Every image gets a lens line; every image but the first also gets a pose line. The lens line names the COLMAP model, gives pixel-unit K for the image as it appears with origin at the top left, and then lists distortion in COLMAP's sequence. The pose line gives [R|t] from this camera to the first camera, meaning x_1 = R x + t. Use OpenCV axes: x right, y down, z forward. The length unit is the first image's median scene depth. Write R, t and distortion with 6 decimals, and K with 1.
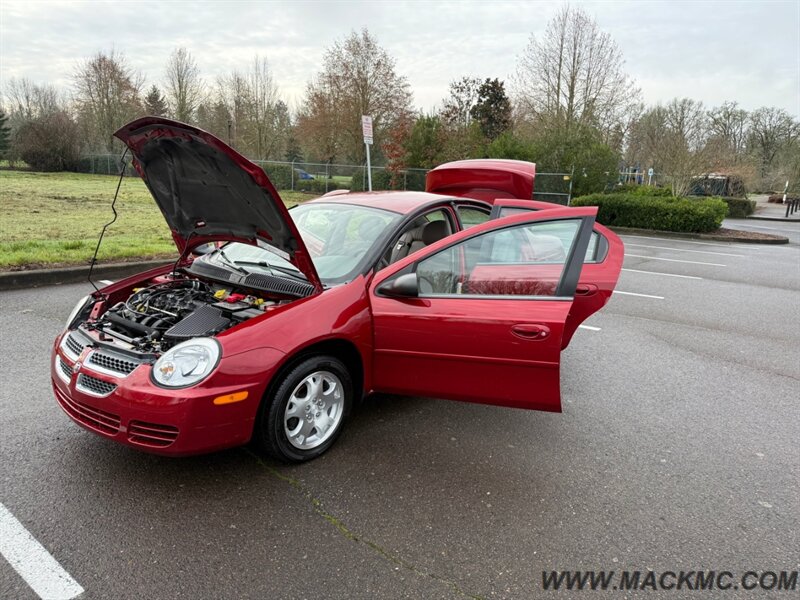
lens RADIAL K [[565.6, 0, 402.1], [0, 565.6, 298.6], [0, 0, 1]] dist [-0.000907, -0.005559]
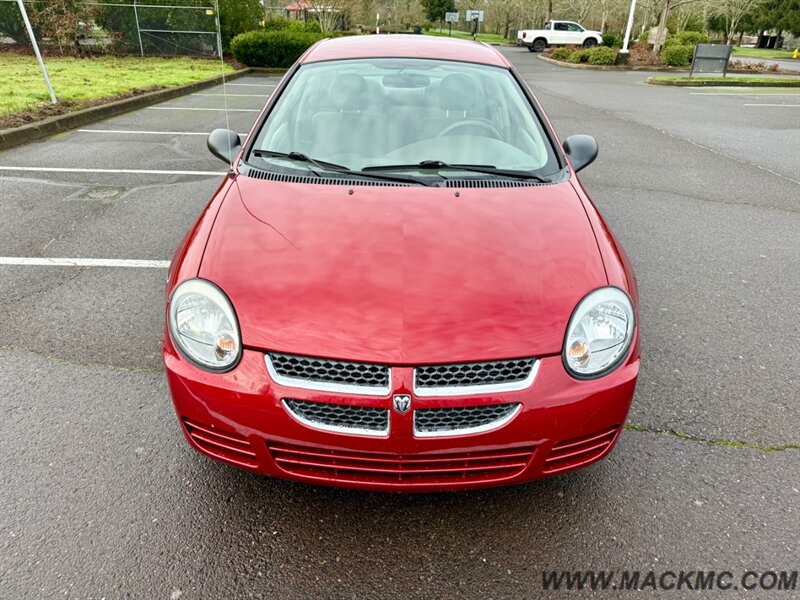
lens RADIAL K [[565.6, 0, 402.1], [0, 565.6, 298.6], [0, 0, 1]] dist [-0.000907, -0.005559]
pose [[0.773626, -0.291656, 0.562529, -0.732106], [0.136993, 0.943761, 0.300913, -0.124114], [-0.618656, -0.155732, 0.770073, 0.504994]]
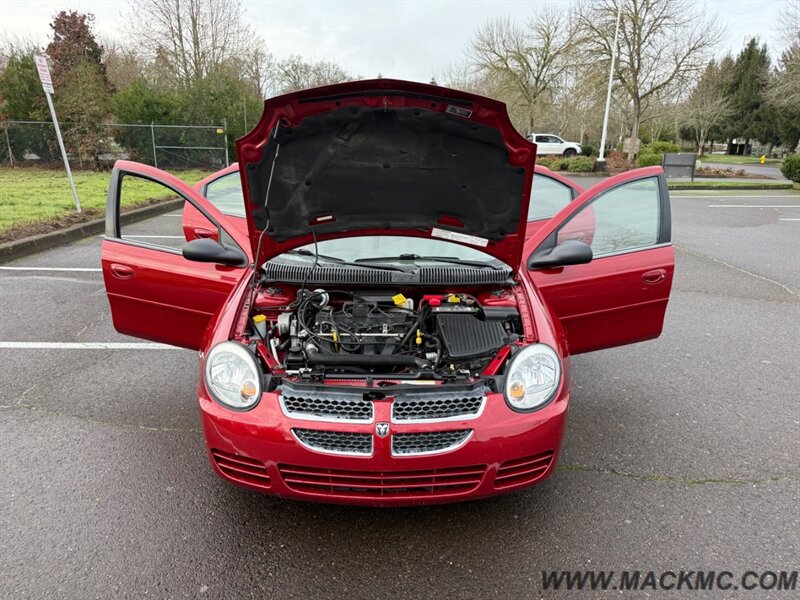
lens RADIAL K [[565.6, 0, 402.1], [0, 565.6, 298.6], [0, 0, 1]] dist [-0.000907, -0.005559]
pose [[0.767958, -0.199723, 0.608565, -0.827778], [0.148406, 0.979769, 0.134271, -0.121997], [-0.623070, -0.012800, 0.782062, 0.353054]]
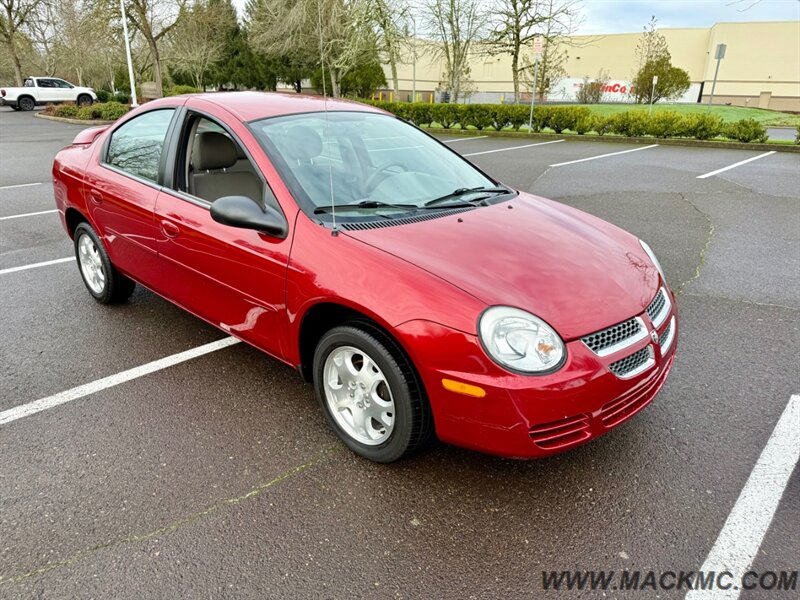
lens RADIAL K [[567.7, 0, 400.0], [0, 567.7, 300.0], [0, 0, 1]] dist [-0.008041, 0.001528]
pose [[0.046628, -0.379235, 0.924125, -1.117546], [0.200318, 0.909888, 0.363285, -0.245737], [-0.978621, 0.168180, 0.118394, 1.061303]]
